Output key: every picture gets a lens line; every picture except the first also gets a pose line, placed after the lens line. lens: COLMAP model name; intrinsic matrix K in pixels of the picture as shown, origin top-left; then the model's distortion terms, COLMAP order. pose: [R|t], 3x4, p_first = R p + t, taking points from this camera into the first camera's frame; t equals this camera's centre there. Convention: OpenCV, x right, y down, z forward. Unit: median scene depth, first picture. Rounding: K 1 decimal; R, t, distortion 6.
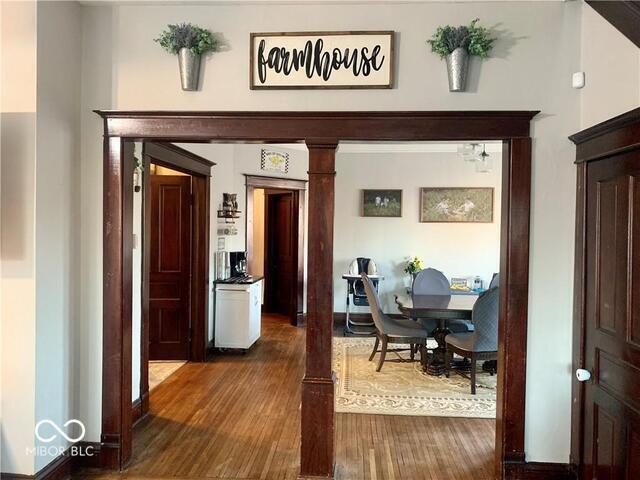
lens RADIAL K [[487.7, 0, 325.0], [0, 487.7, 232.6], [0, 0, 1]] dist [0.028767, -0.036739]
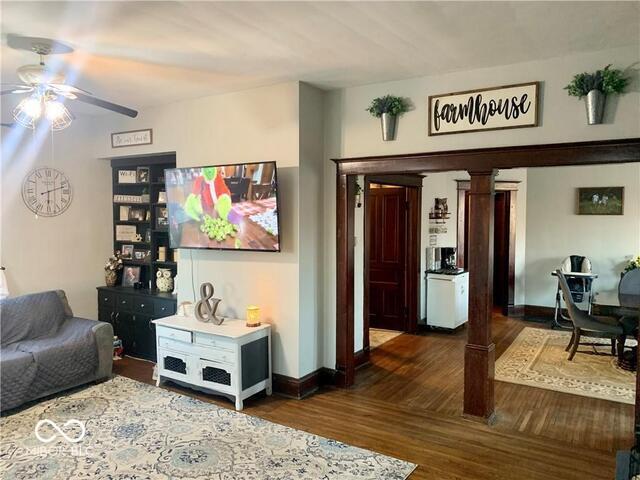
lens RADIAL K [[487.7, 0, 319.4], [0, 487.7, 241.1], [0, 0, 1]] dist [0.028767, -0.036739]
pose [[0.875539, 0.016414, -0.482869, 0.194524], [0.001398, 0.999333, 0.036504, -0.031753], [0.483145, -0.032635, 0.874932, -0.300103]]
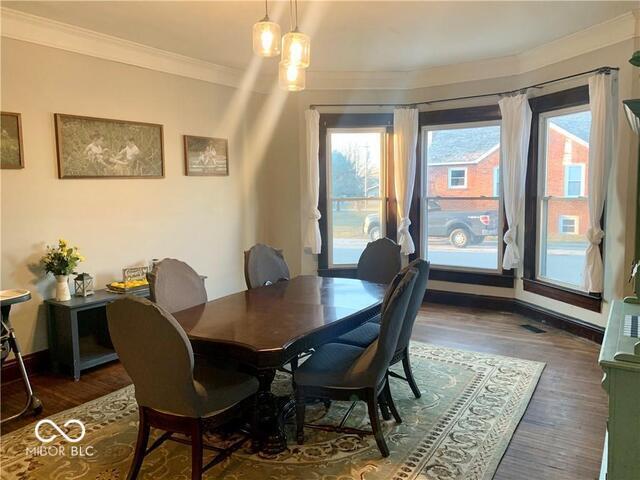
lens RADIAL K [[487.7, 0, 318.7], [0, 487.7, 238.9], [0, 0, 1]] dist [0.028767, -0.036739]
pose [[0.505523, -0.116674, 0.854888, -0.263701], [0.040042, 0.992920, 0.111834, -0.006771], [-0.861883, -0.022304, 0.506616, 0.914841]]
